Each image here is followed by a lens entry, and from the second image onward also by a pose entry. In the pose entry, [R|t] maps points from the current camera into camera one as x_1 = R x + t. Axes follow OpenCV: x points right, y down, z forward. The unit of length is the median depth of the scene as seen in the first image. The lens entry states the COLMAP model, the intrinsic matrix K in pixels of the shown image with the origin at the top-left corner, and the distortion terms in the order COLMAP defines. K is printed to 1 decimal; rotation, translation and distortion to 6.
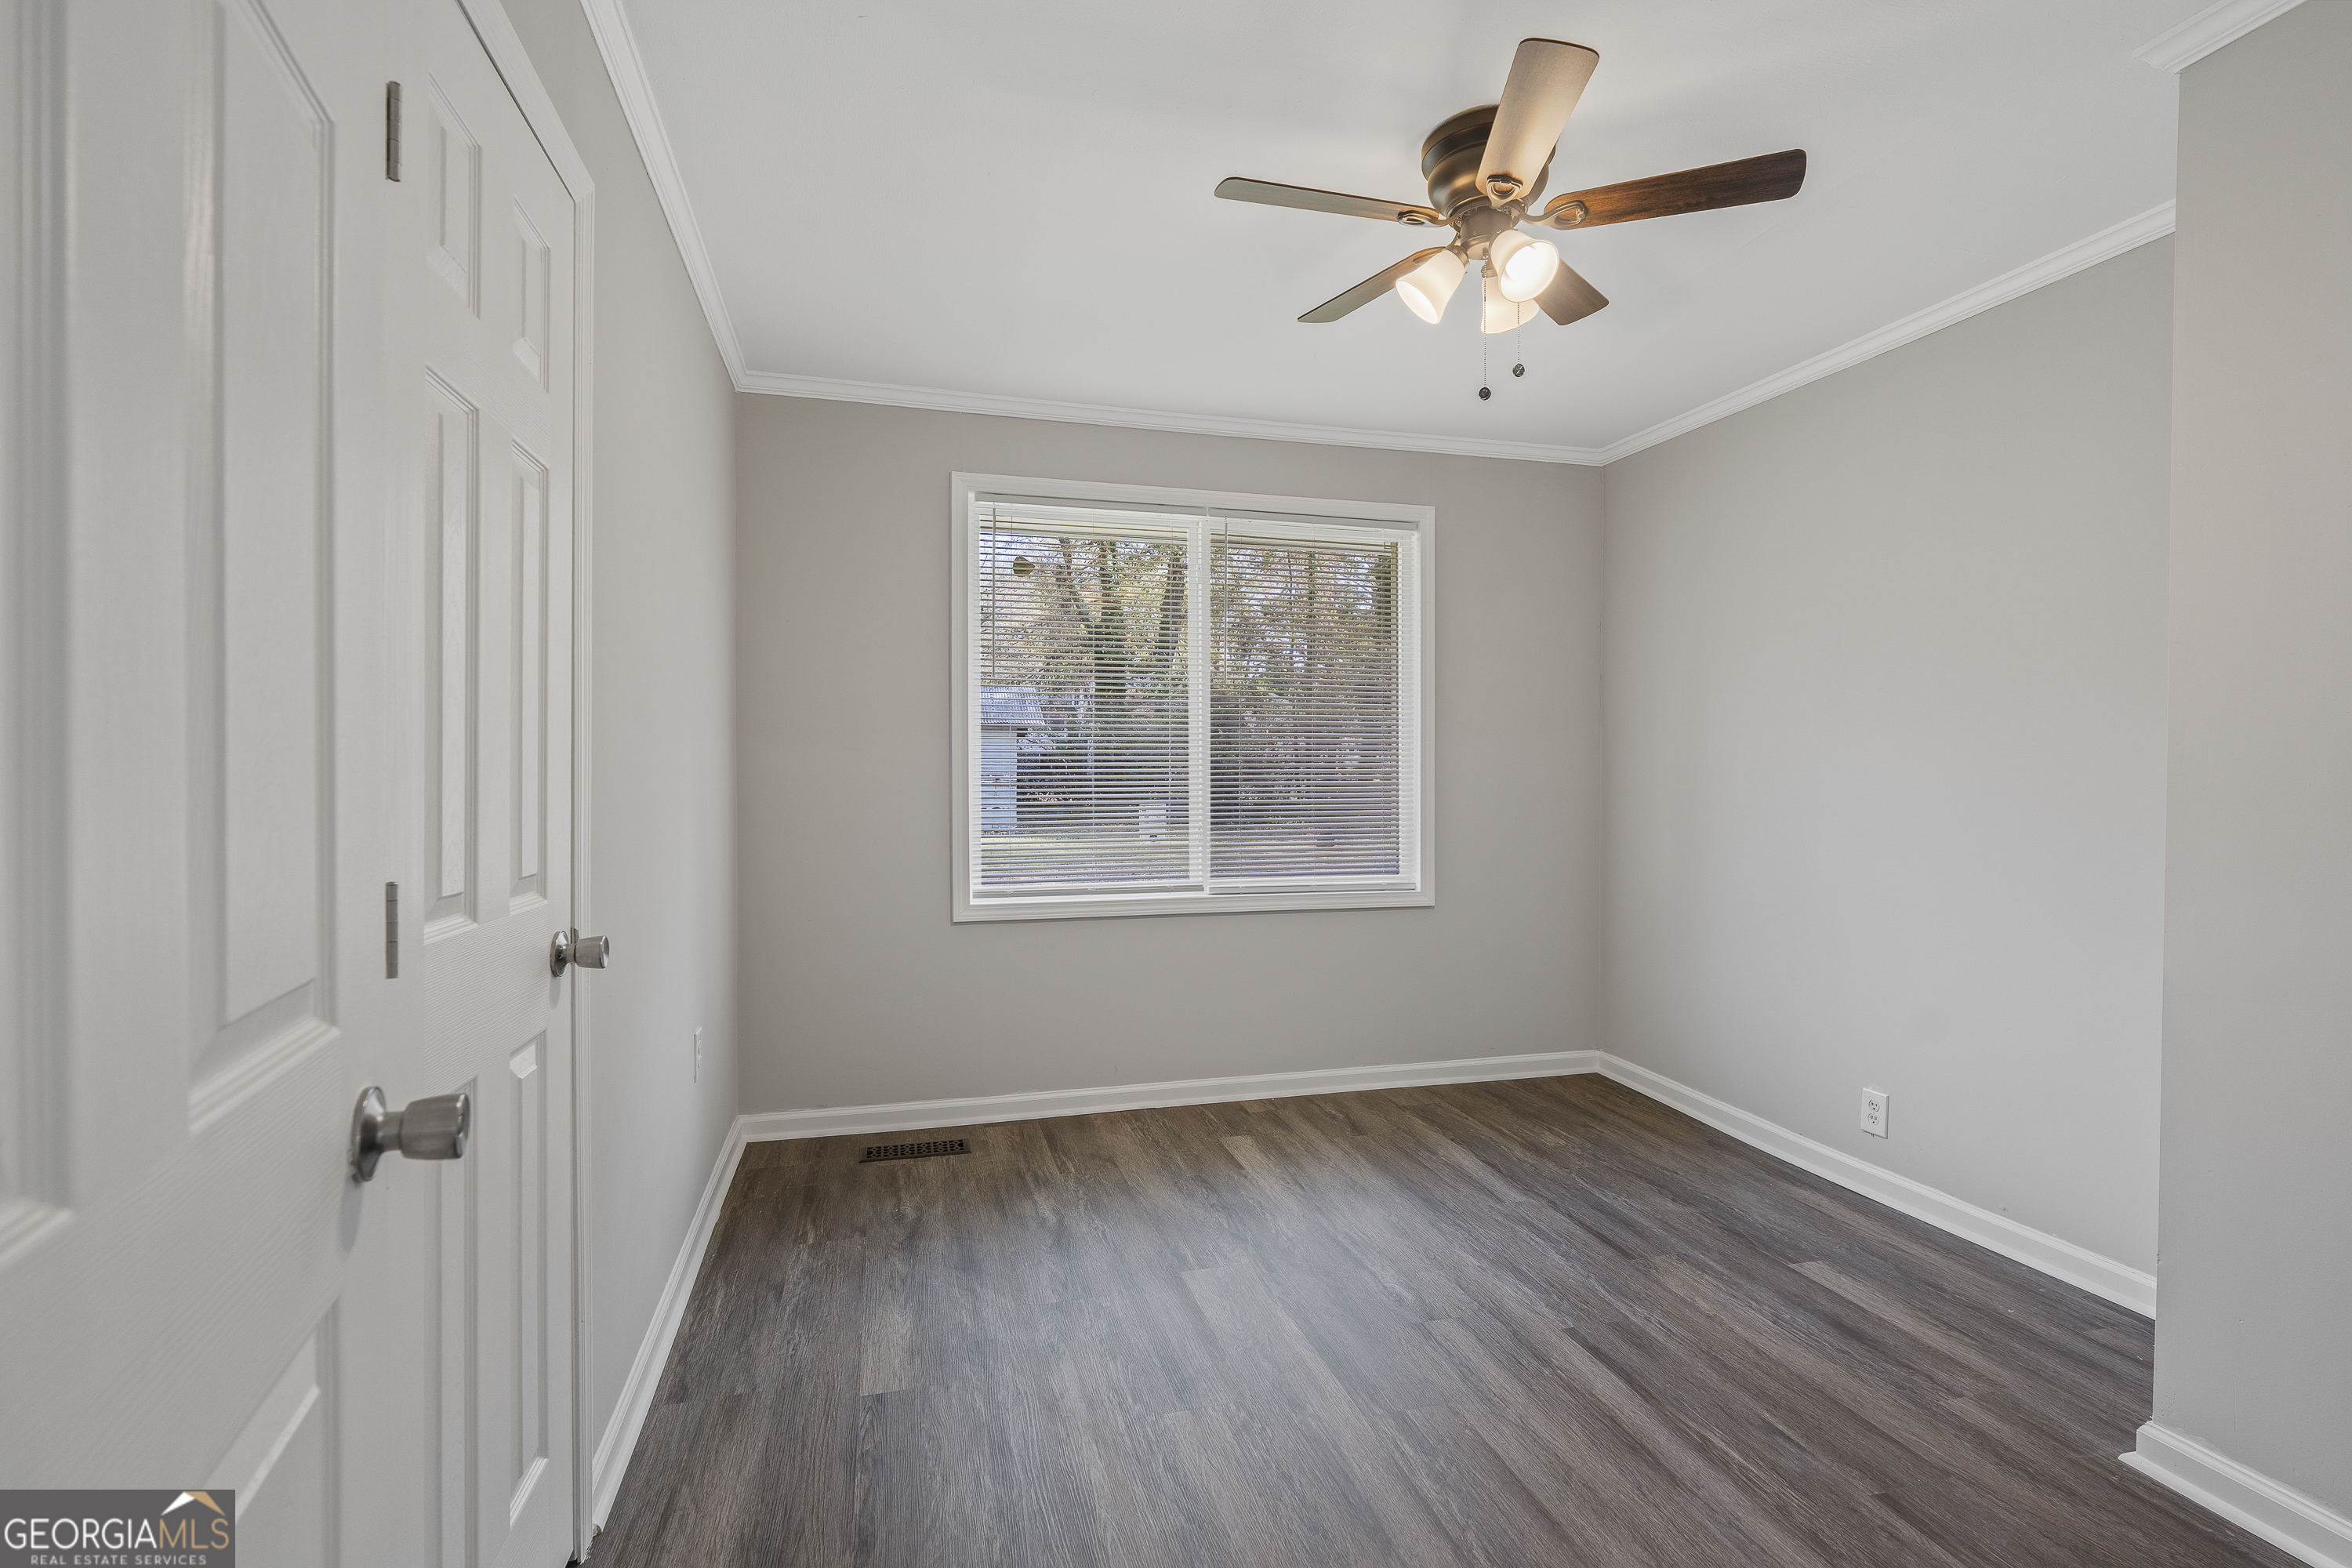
lens RADIAL K [[1066.0, 0, 1187.4], [0, 1066.0, 773.3], [0, 0, 1]] dist [-0.010026, 0.002156]
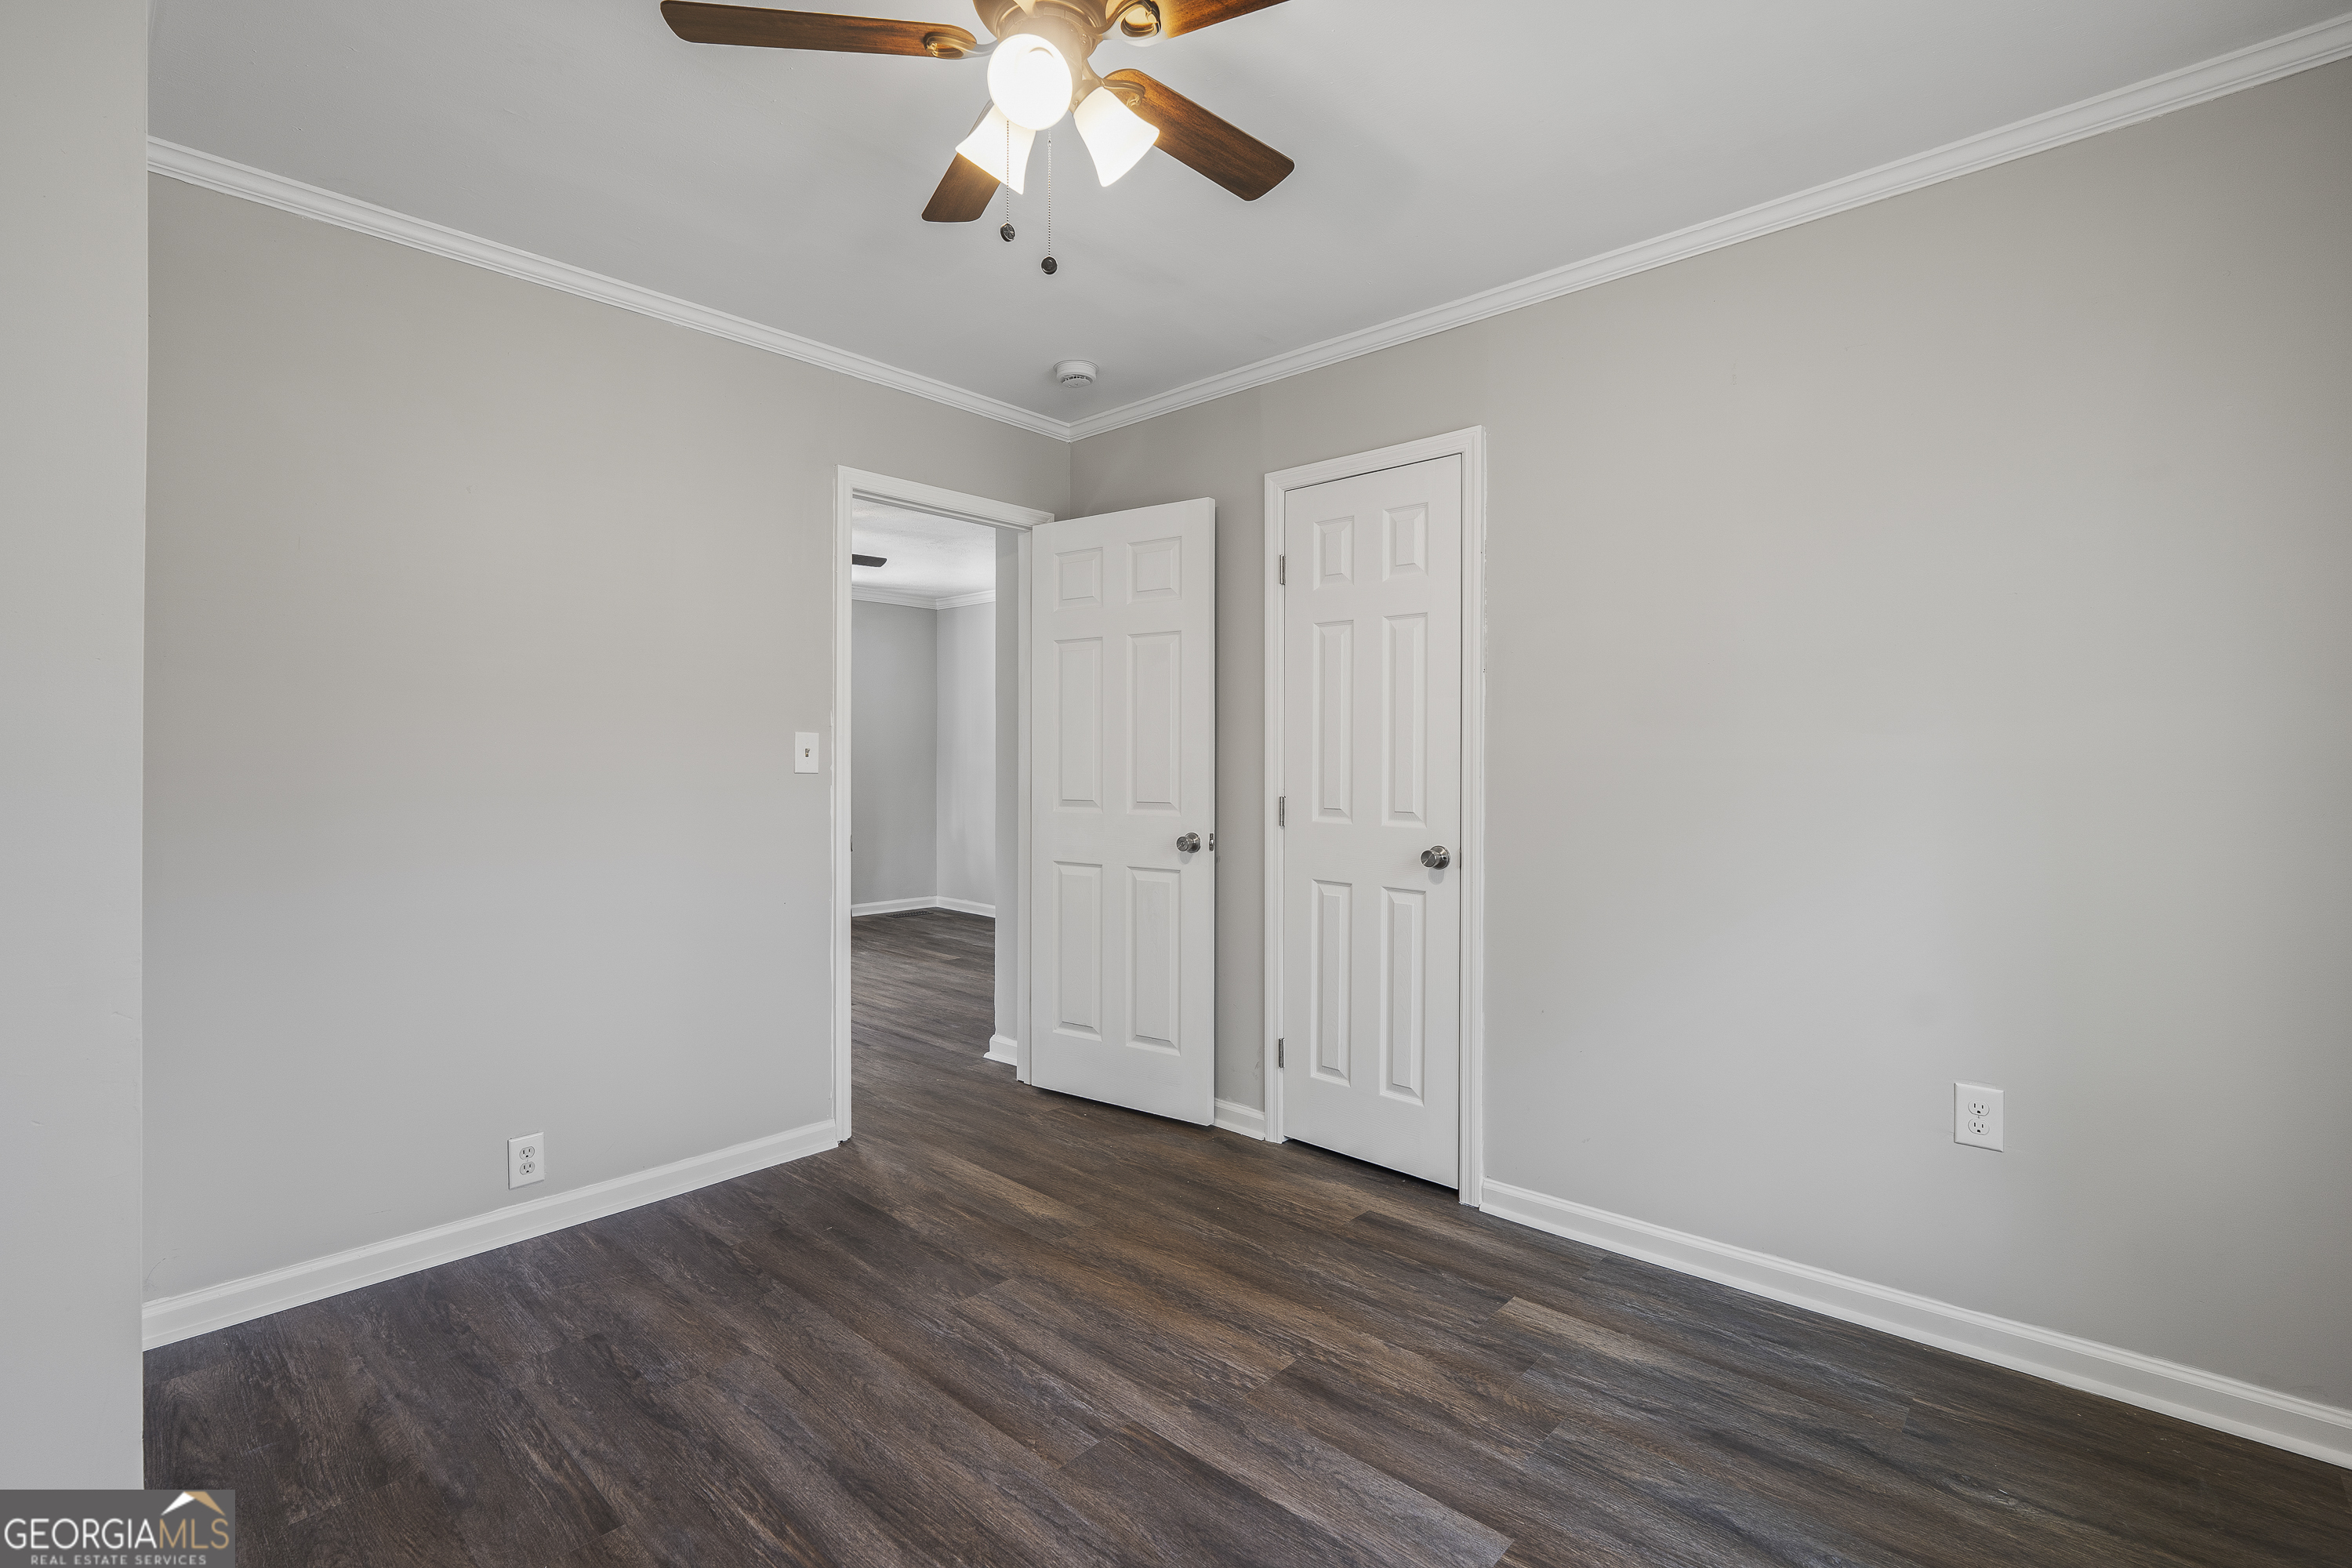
lens RADIAL K [[1066.0, 0, 1183.5], [0, 1066.0, 778.3], [0, 0, 1]] dist [-0.010026, 0.002156]
pose [[-0.843450, 0.001659, -0.537205, 0.689706], [-0.005236, 0.999922, 0.011309, -0.000690], [0.537182, 0.012352, -0.843376, 1.944268]]
